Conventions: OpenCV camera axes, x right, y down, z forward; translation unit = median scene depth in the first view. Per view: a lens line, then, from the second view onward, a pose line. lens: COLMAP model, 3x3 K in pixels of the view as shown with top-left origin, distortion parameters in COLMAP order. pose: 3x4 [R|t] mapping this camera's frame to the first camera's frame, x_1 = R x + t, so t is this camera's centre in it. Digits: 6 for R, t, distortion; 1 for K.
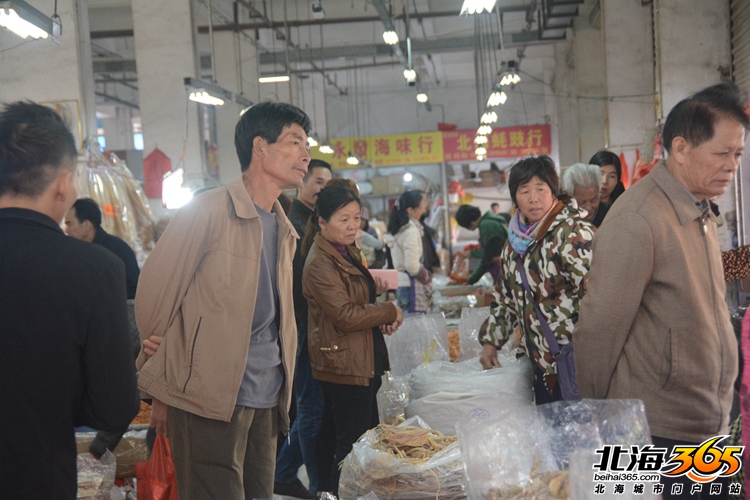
lens RADIAL K [[2265.3, 0, 374.9], [0, 2265.3, 250.1], [0, 0, 1]] dist [-0.062881, 0.000000]
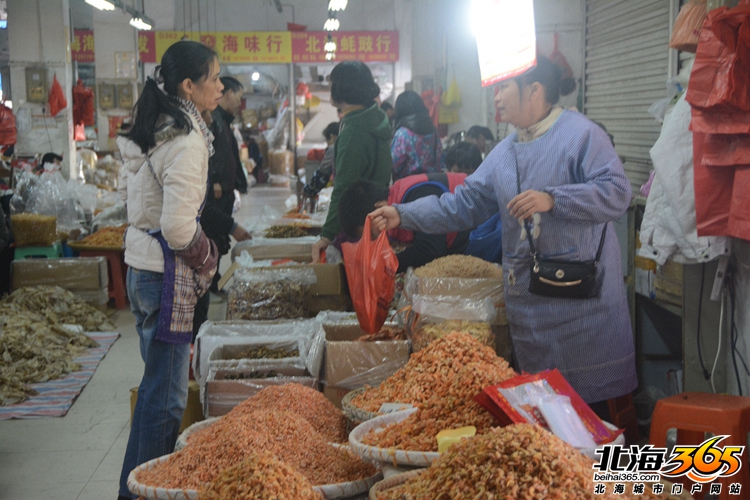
lens RADIAL K [[1565.6, 0, 374.5], [0, 1565.6, 251.9], [0, 0, 1]] dist [0.727752, 0.000000]
pose [[0.995777, 0.042278, 0.081493, 0.013082], [-0.047830, 0.996577, 0.067429, -0.004529], [-0.078363, -0.071042, 0.994390, 0.292590]]
